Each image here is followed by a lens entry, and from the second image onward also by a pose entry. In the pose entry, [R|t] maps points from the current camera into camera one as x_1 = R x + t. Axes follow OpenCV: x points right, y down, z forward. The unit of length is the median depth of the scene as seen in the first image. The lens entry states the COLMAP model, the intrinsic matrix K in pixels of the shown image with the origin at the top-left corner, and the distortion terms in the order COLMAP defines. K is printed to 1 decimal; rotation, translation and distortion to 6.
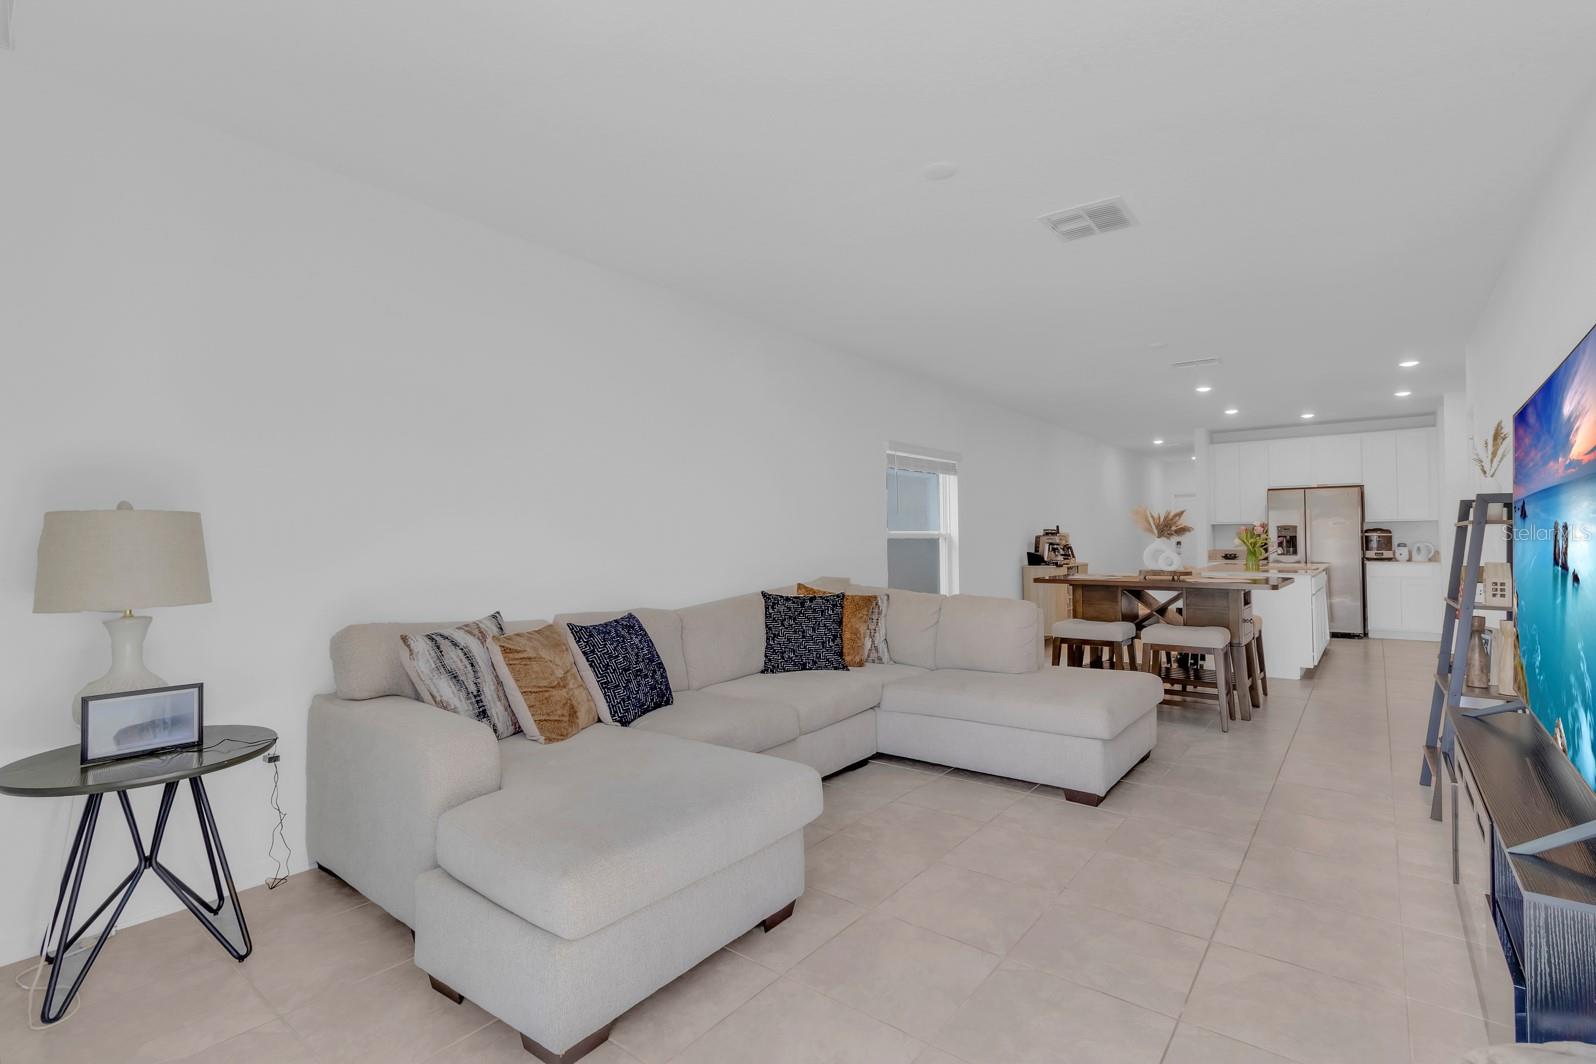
lens RADIAL K [[738.0, 0, 795.1], [0, 738.0, 528.6], [0, 0, 1]] dist [0.000692, -0.000052]
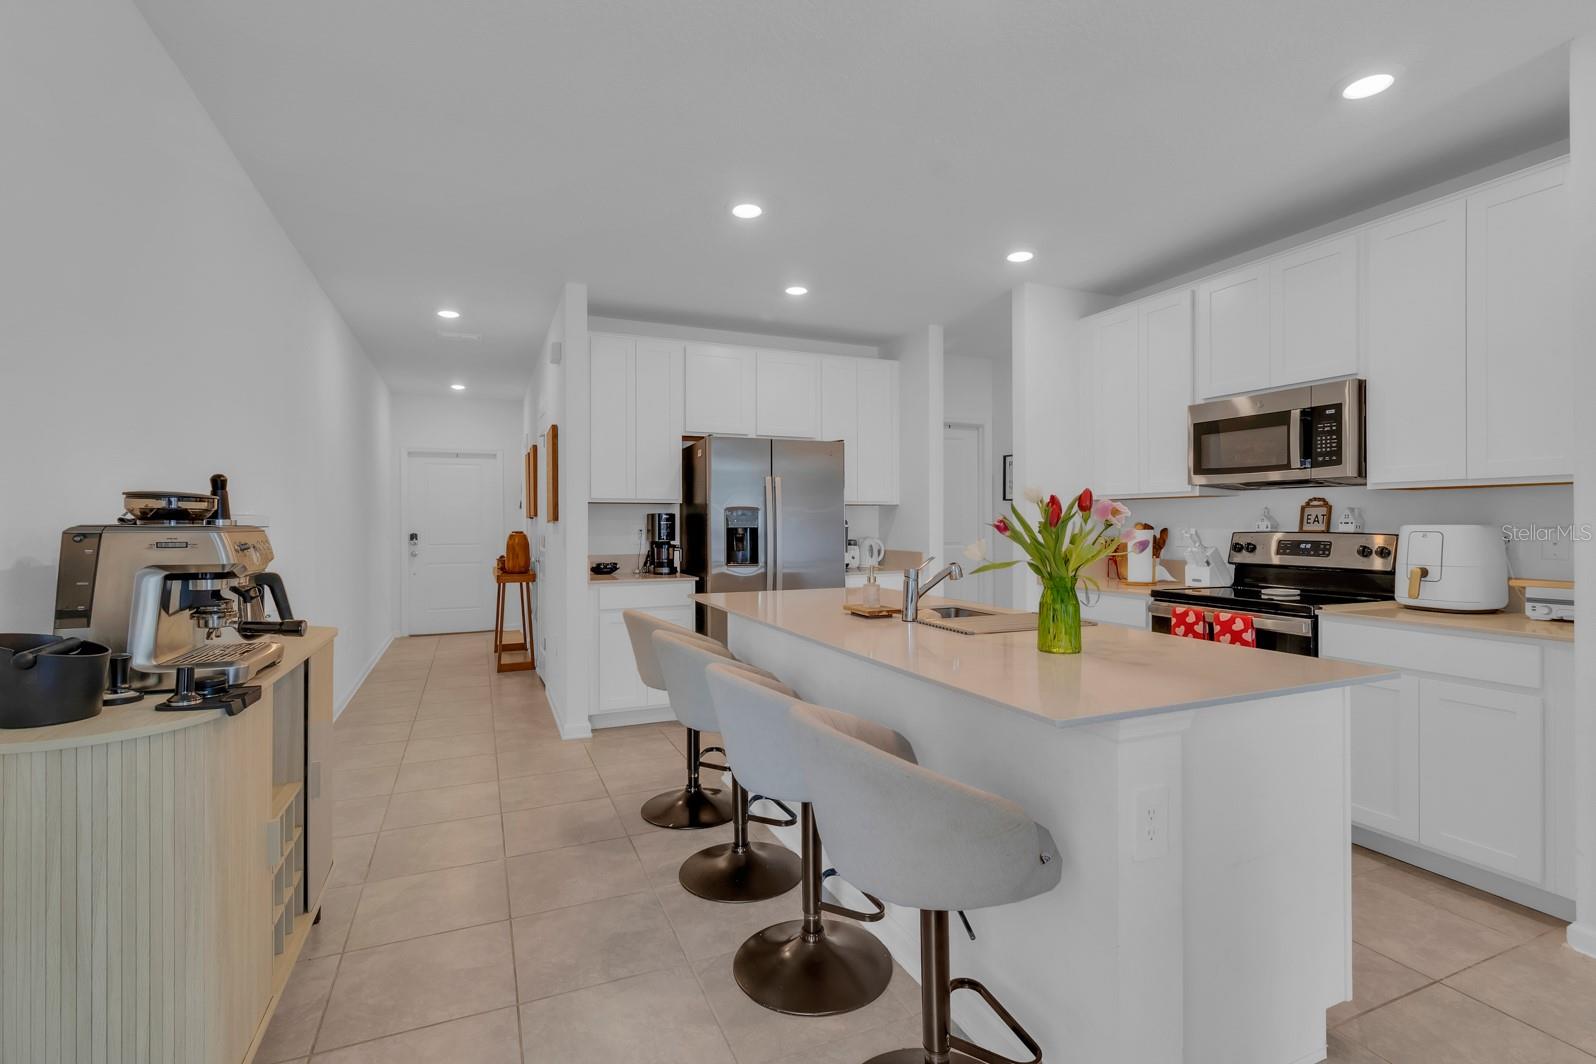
lens RADIAL K [[738.0, 0, 802.6], [0, 738.0, 525.0], [0, 0, 1]] dist [0.000692, -0.000052]
pose [[0.466320, 0.004429, 0.884605, 0.255436], [-0.016180, 0.999863, 0.003523, 0.005657], [-0.884468, -0.015956, 0.466328, 0.773304]]
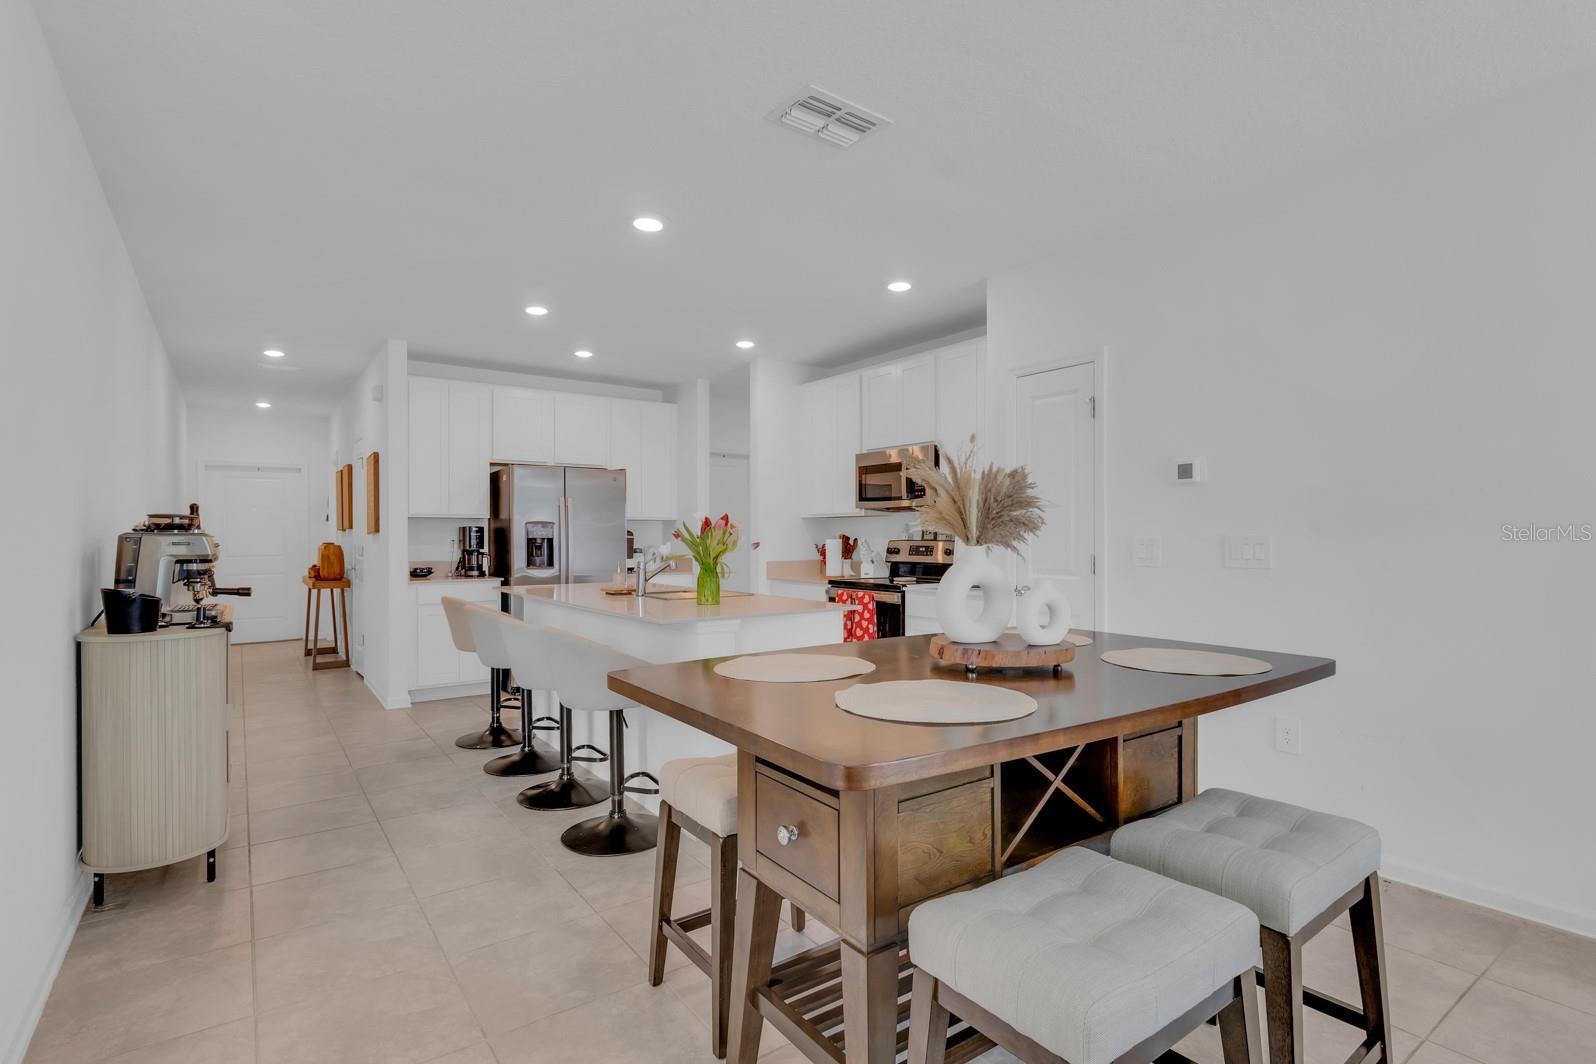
lens RADIAL K [[773.8, 0, 810.4], [0, 773.8, 540.4], [0, 0, 1]] dist [0.000742, 0.000467]
pose [[0.260678, 0.002529, 0.965422, 0.089952], [-0.016223, 0.999867, 0.001761, 0.007168], [-0.965289, -0.016122, 0.260685, 0.639012]]
